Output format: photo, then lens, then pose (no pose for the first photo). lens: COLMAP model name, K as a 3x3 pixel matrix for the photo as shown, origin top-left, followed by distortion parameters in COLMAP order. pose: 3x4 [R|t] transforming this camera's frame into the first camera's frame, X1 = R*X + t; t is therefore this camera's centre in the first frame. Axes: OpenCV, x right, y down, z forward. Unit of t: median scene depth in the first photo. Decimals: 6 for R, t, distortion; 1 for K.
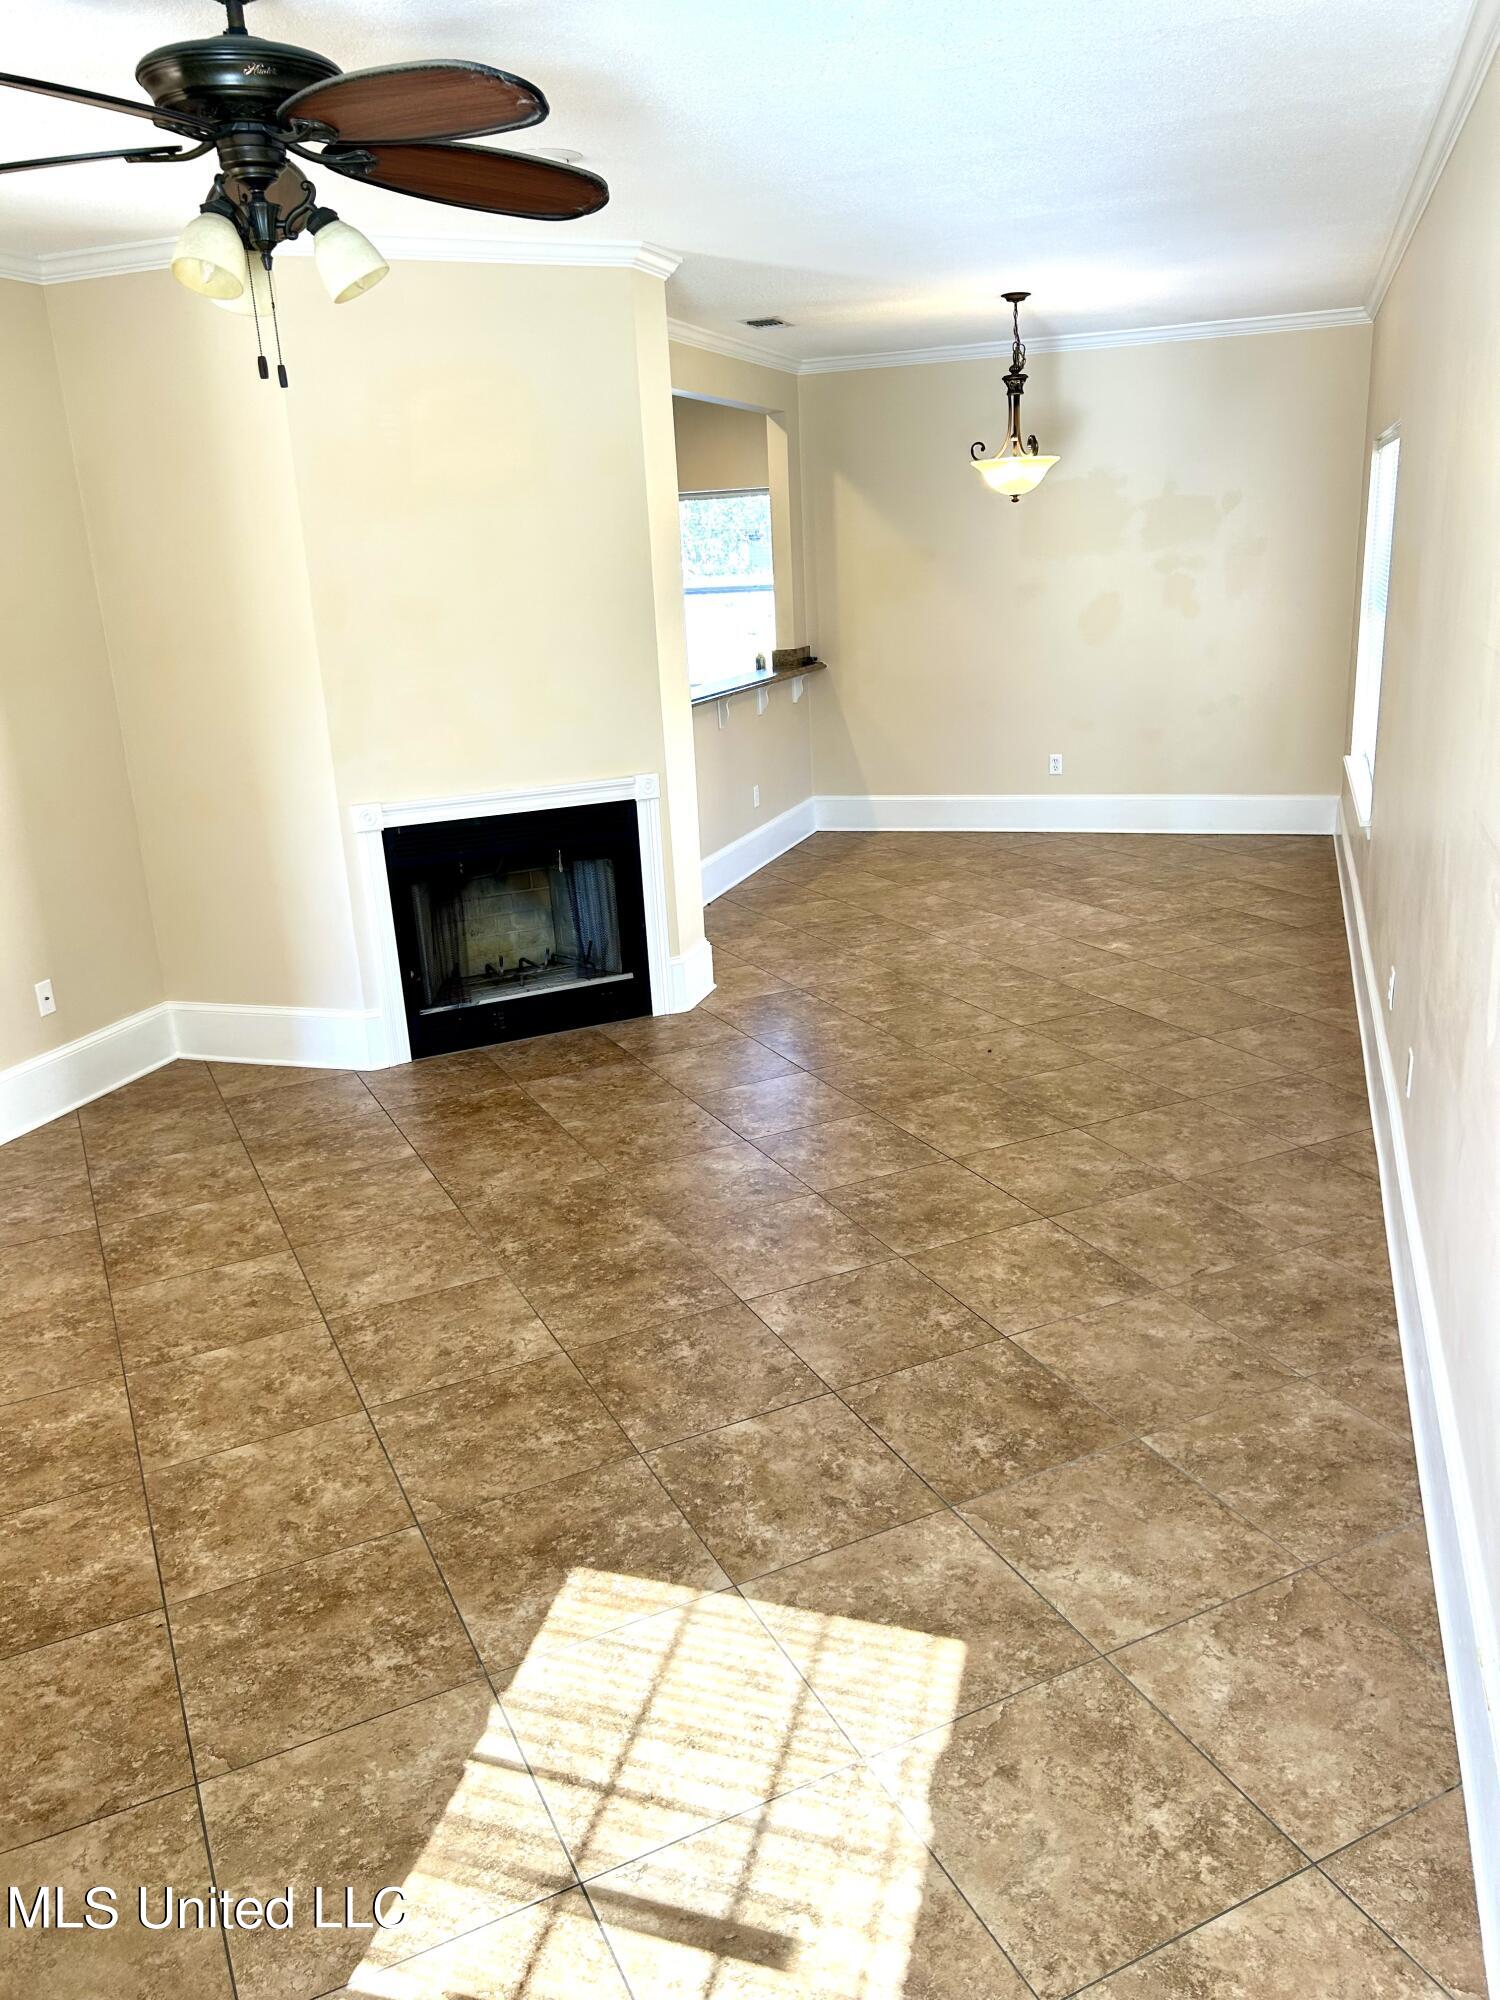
lens RADIAL K [[1502.7, 0, 745.9], [0, 1502.7, 1000.3], [0, 0, 1]] dist [0.070885, -0.070626]
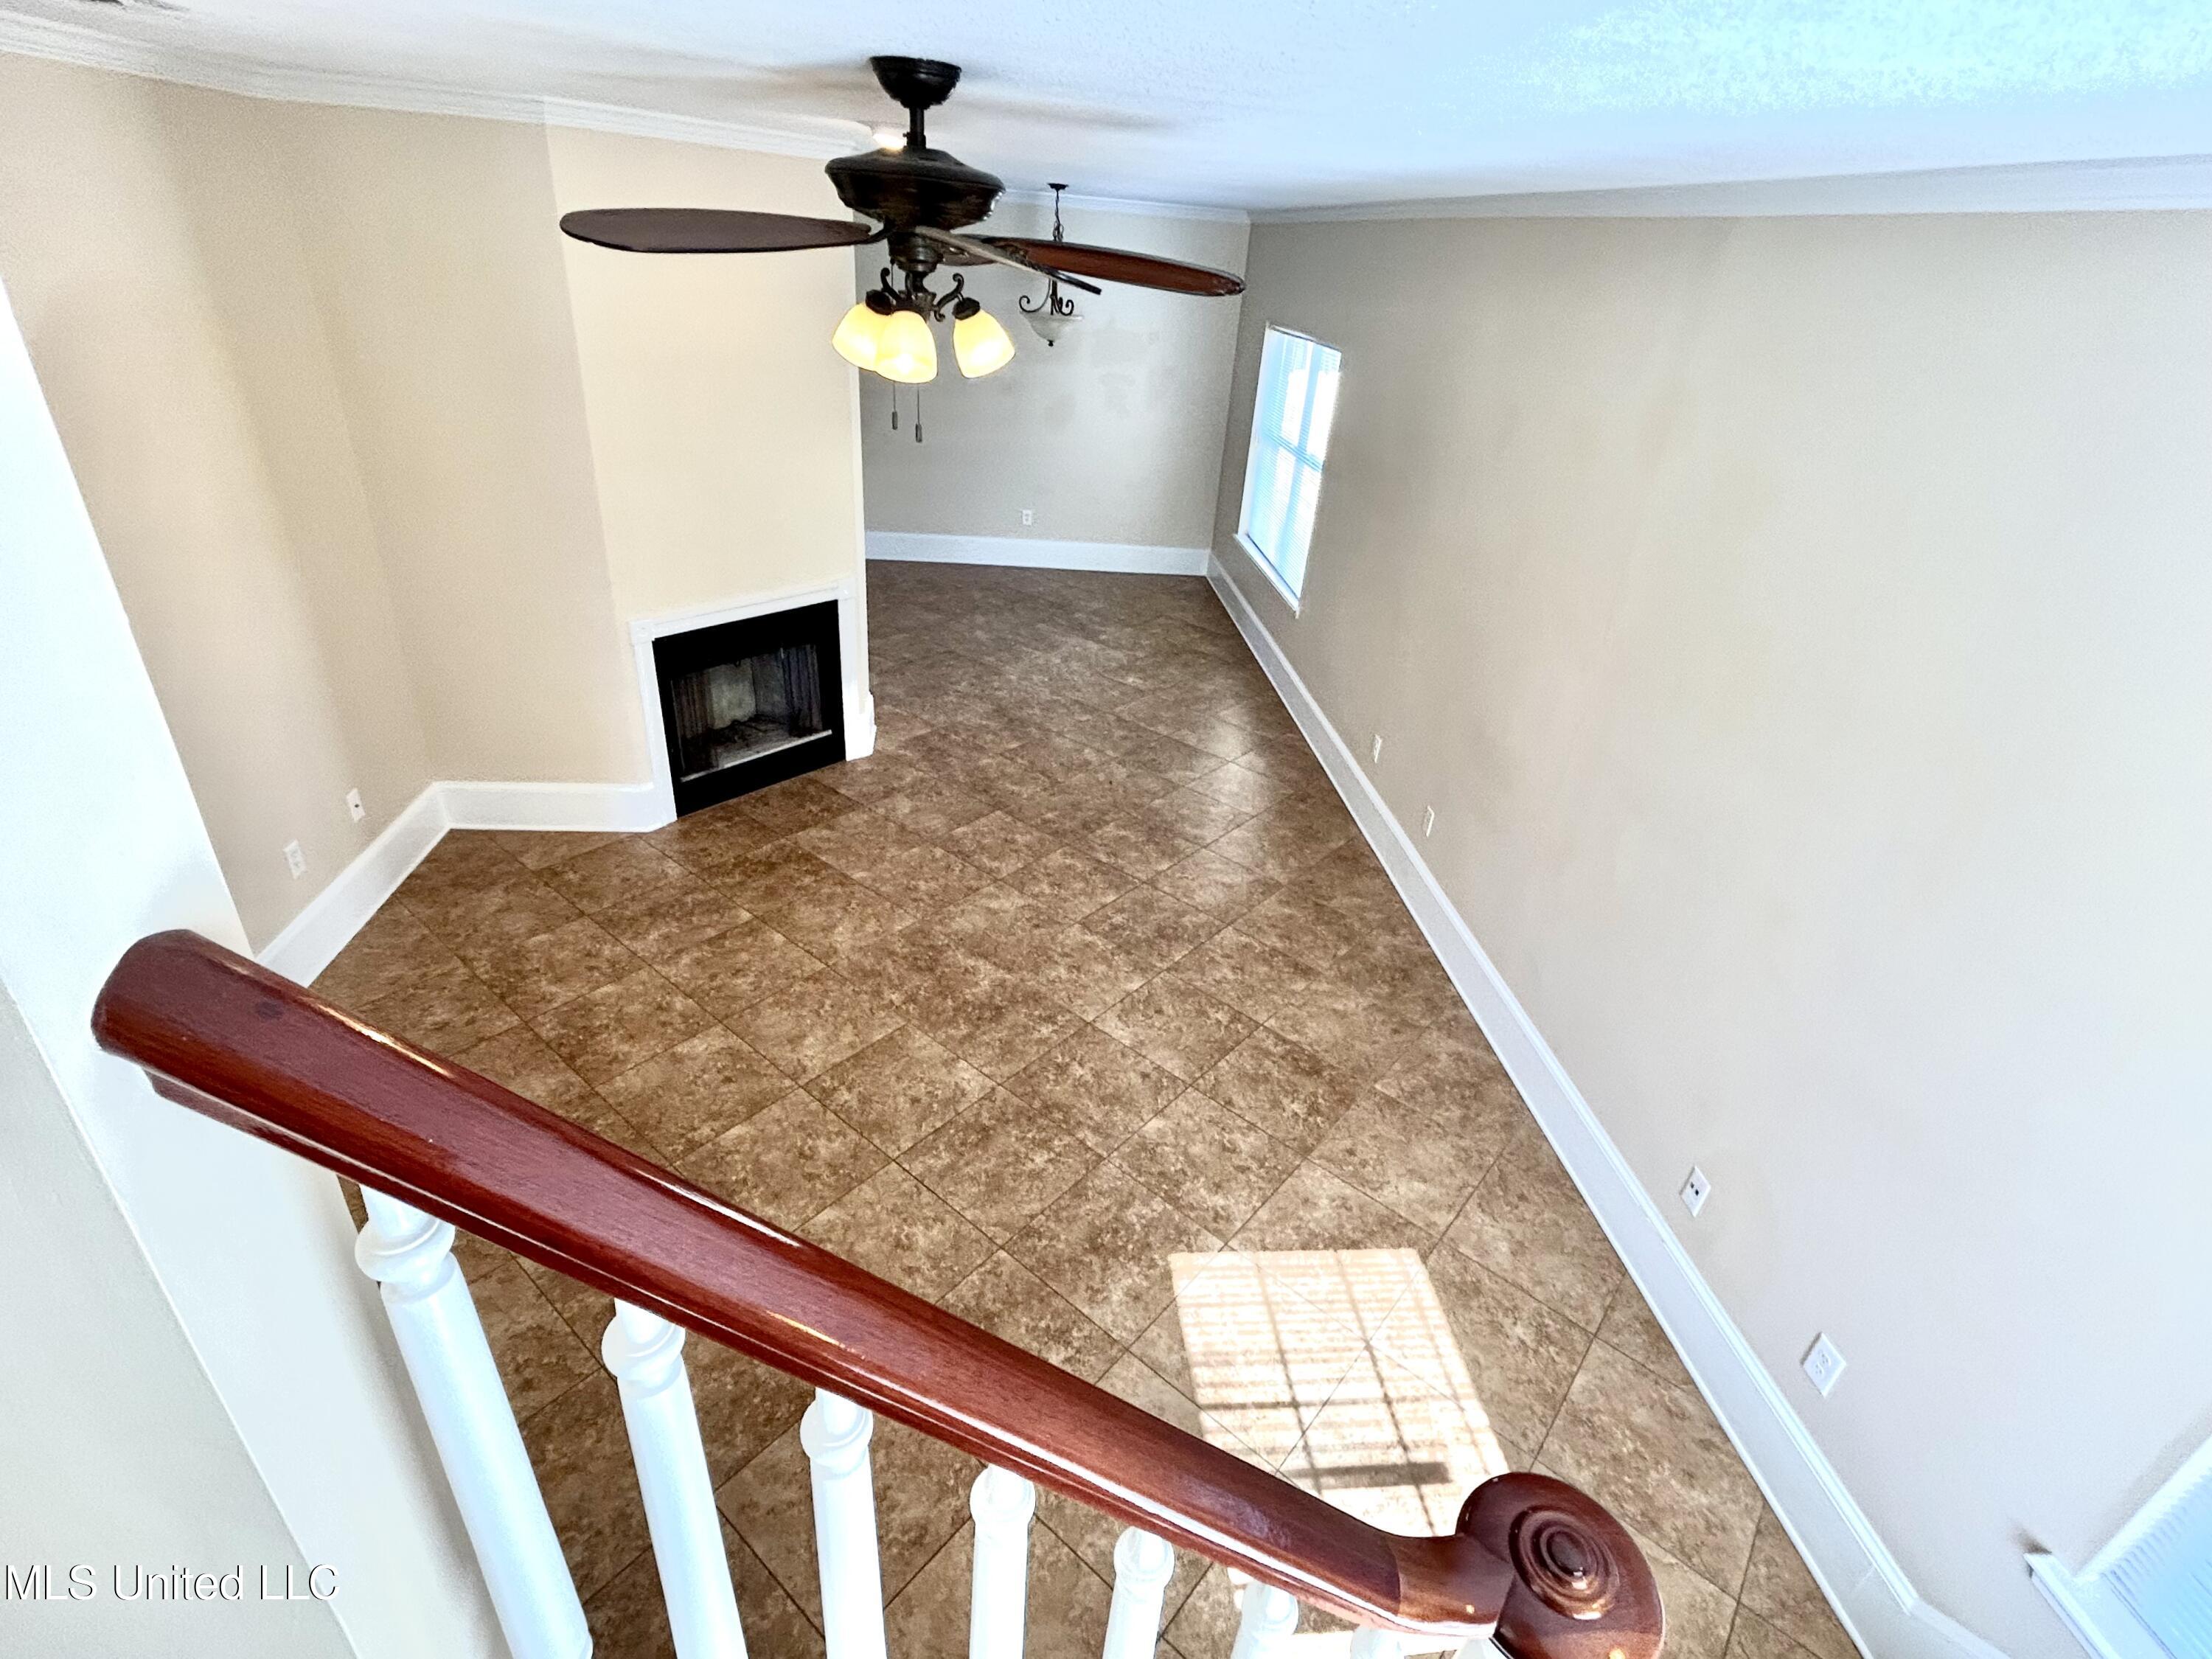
lens RADIAL K [[1070.3, 0, 1100.8], [0, 1070.3, 826.8], [0, 0, 1]] dist [0.001501, -0.000082]
pose [[0.905498, -0.092638, 0.414116, -0.324844], [0.002555, 0.977053, 0.212980, -0.168243], [-0.424344, -0.191795, 0.884956, 0.079361]]
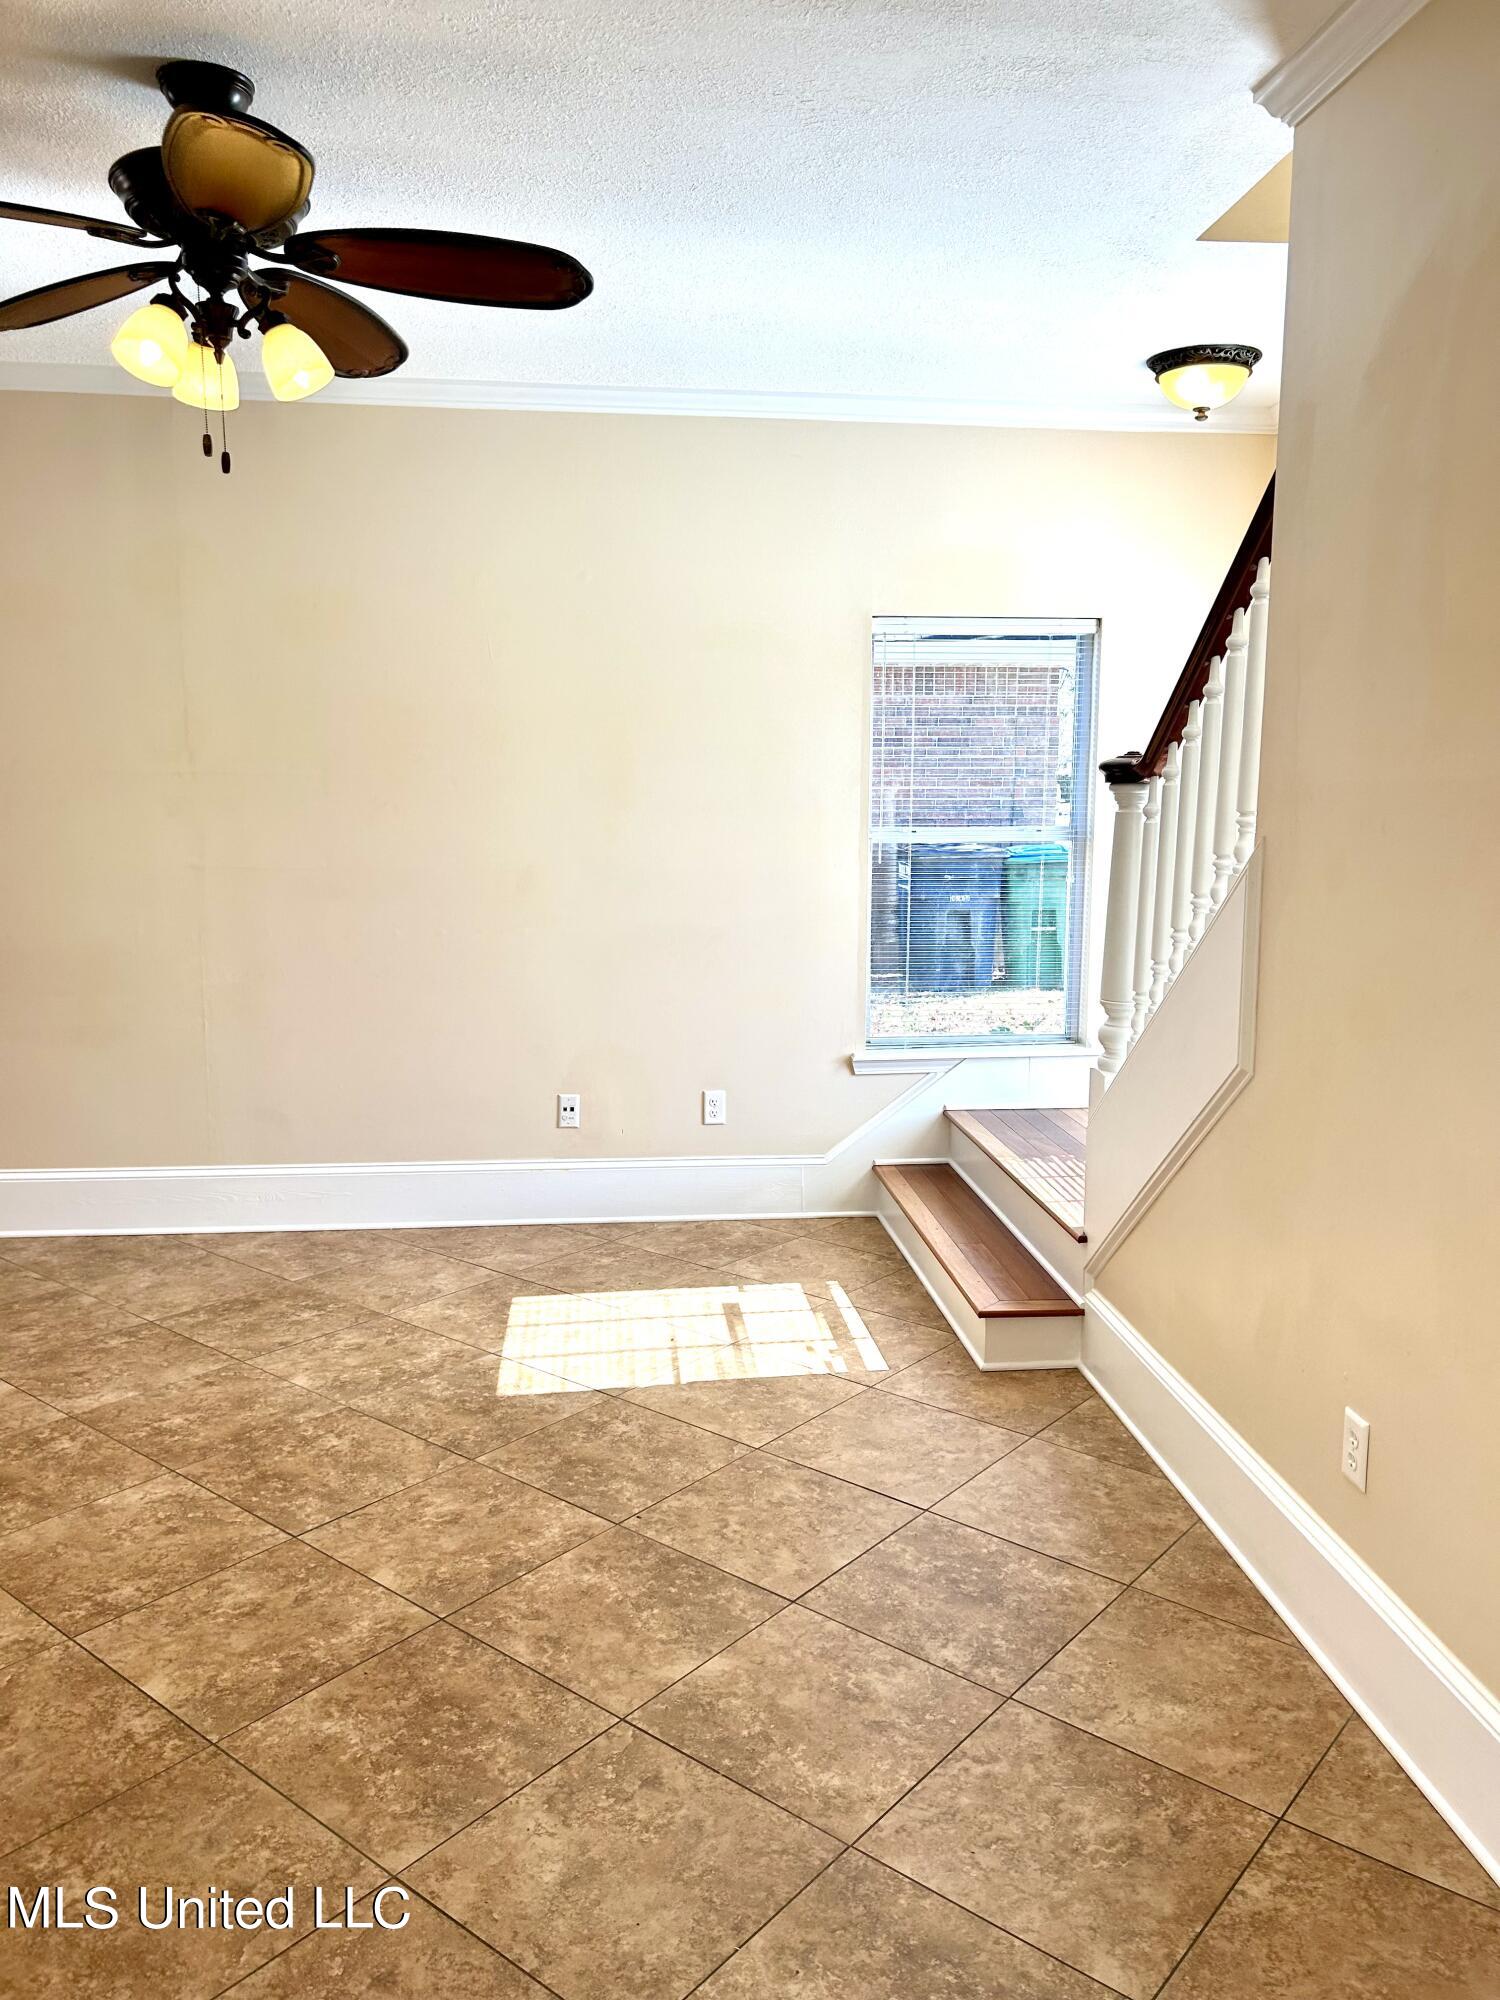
lens RADIAL K [[1502.7, 0, 749.4], [0, 1502.7, 1008.4], [0, 0, 1]] dist [0.070885, -0.070626]
pose [[-0.415281, -0.092252, 0.905004, -0.834725], [0.281713, 0.932898, 0.224365, -0.113740], [-0.864974, 0.348125, -0.361426, 0.700067]]
